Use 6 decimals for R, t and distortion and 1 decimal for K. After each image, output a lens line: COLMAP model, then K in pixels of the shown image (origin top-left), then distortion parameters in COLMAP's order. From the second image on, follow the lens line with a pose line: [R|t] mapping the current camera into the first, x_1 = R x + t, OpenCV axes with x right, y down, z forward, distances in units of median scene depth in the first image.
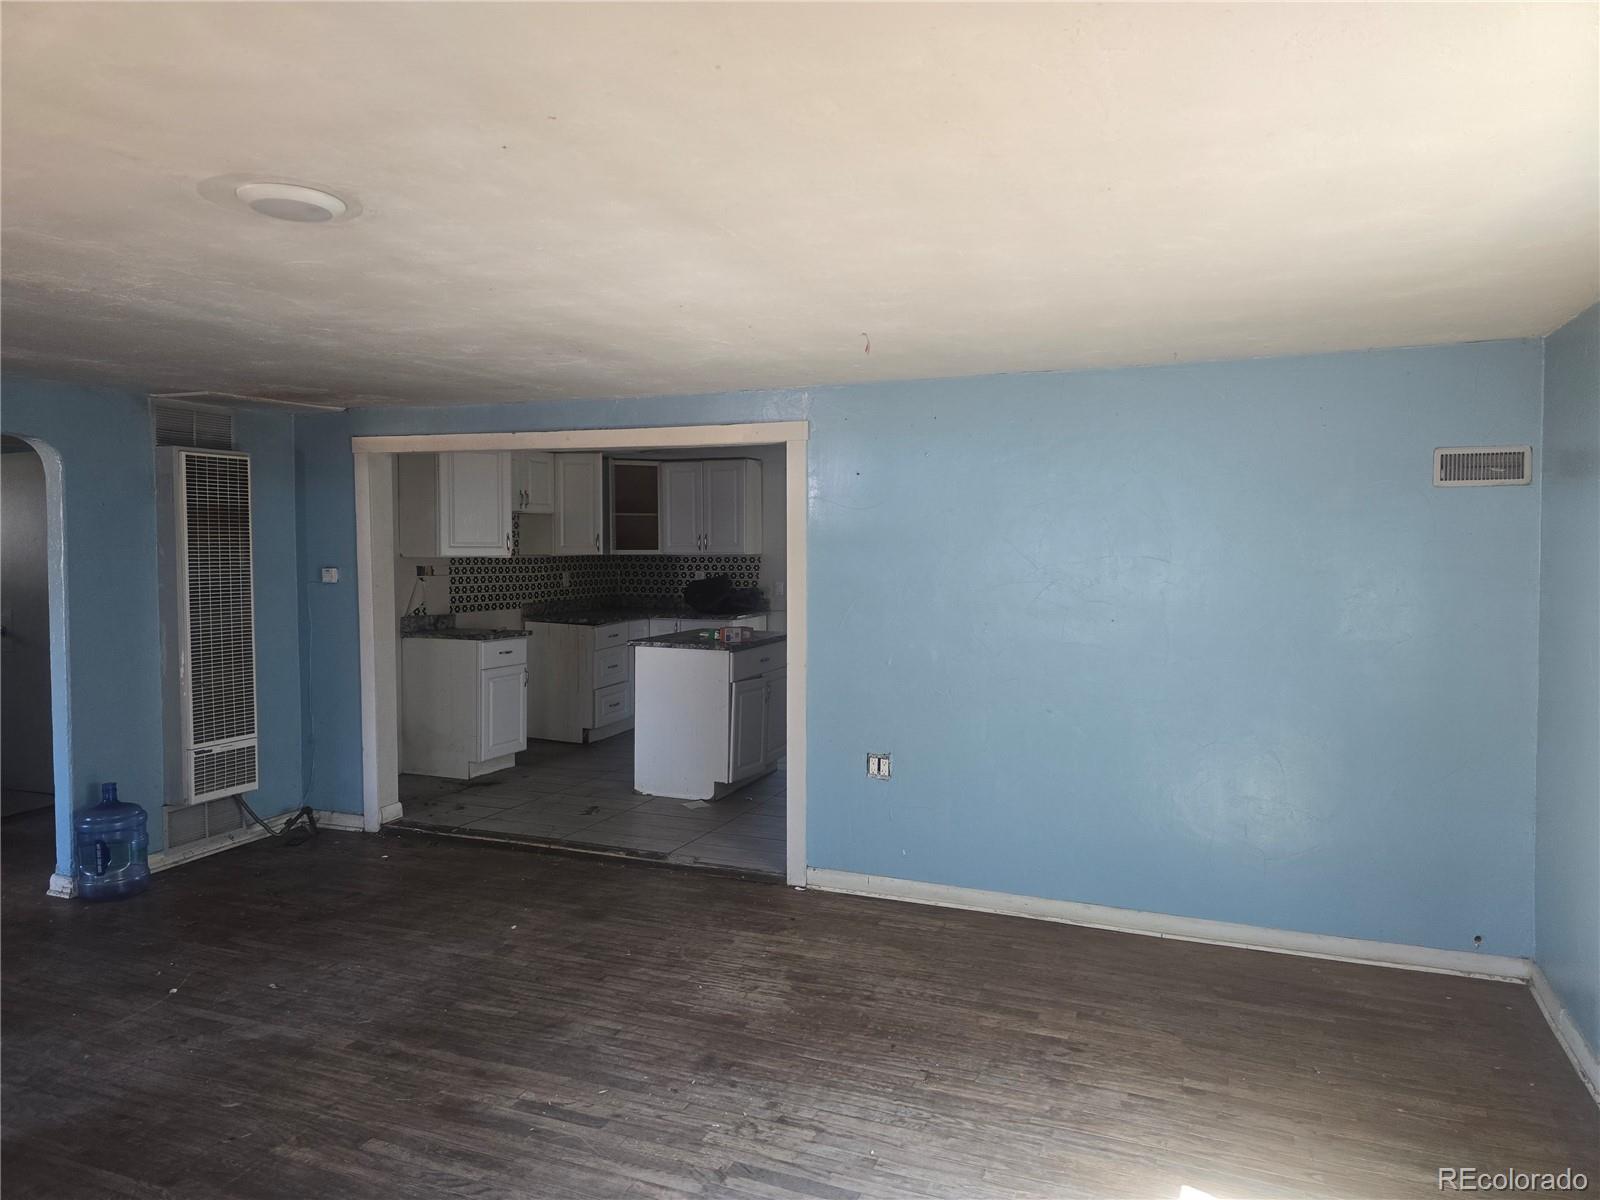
lens RADIAL K [[1072.7, 0, 800.0], [0, 1072.7, 600.0], [0, 0, 1]] dist [0.085074, -0.084846]
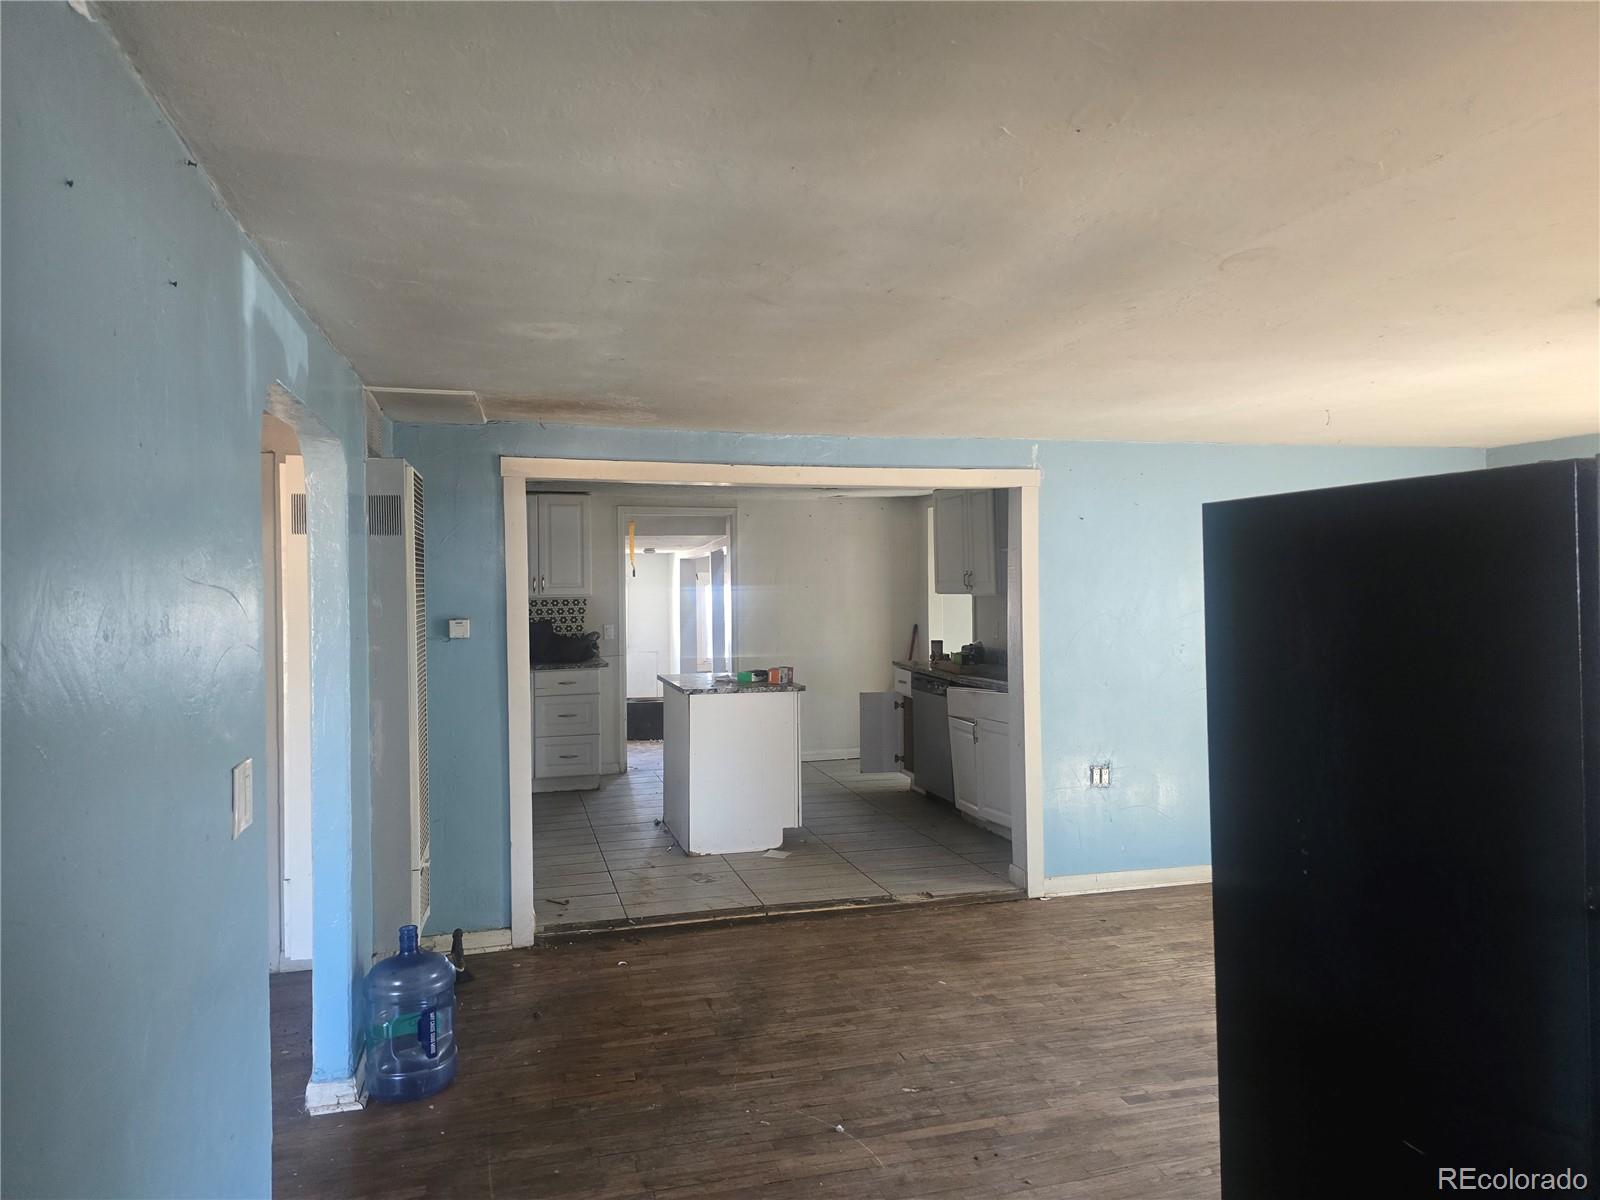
lens RADIAL K [[1072.9, 0, 788.7], [0, 1072.9, 593.7], [0, 0, 1]] dist [0.073609, -0.086457]
pose [[0.791485, -0.015919, 0.610981, -0.724805], [0.043138, 0.998623, -0.029864, -0.014456], [-0.609664, 0.049994, 0.791082, 0.235726]]
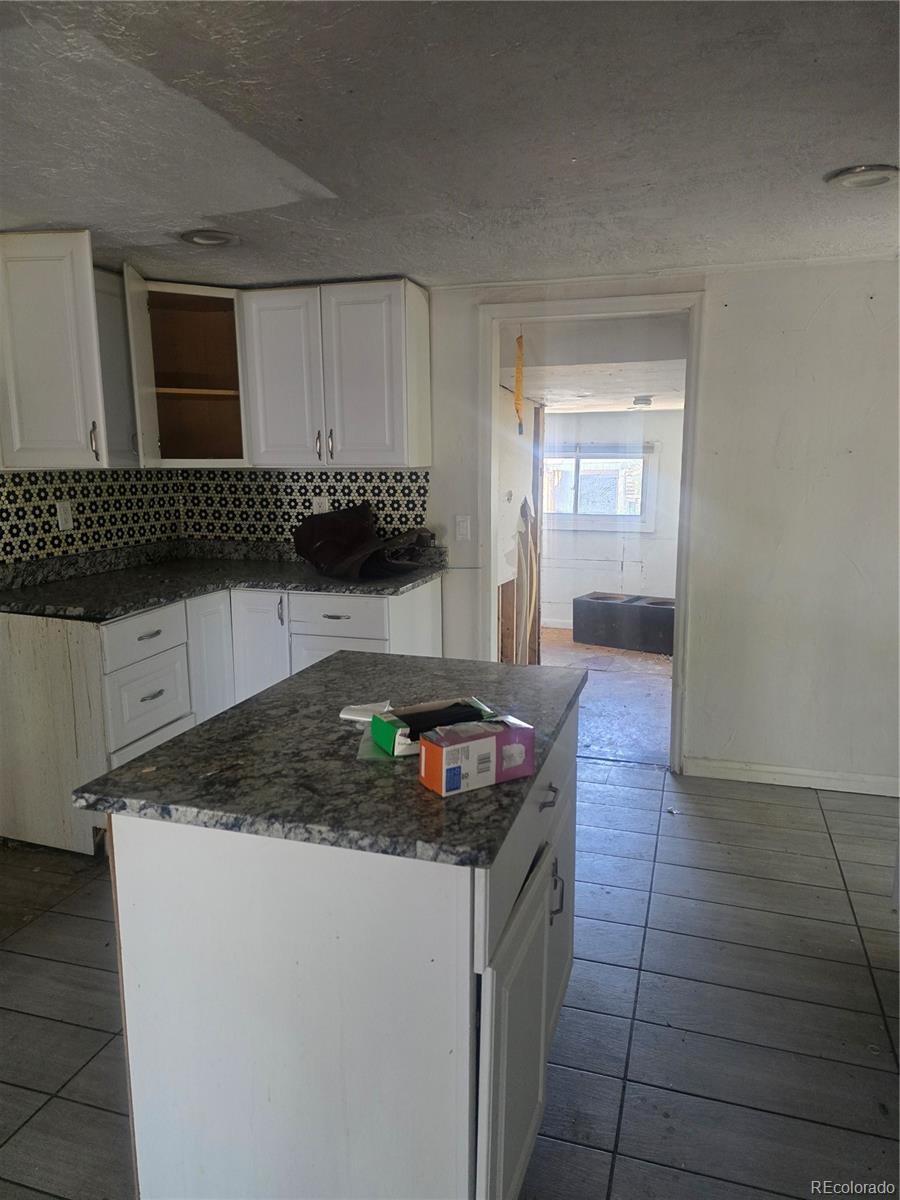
lens RADIAL K [[804.5, 0, 450.0], [0, 804.5, 600.0], [0, 0, 1]] dist [0.085074, -0.084846]
pose [[0.997126, -0.017269, 0.073763, -0.090051], [0.008326, 0.992755, 0.119867, -0.037131], [-0.075299, -0.118909, 0.990046, 0.884079]]
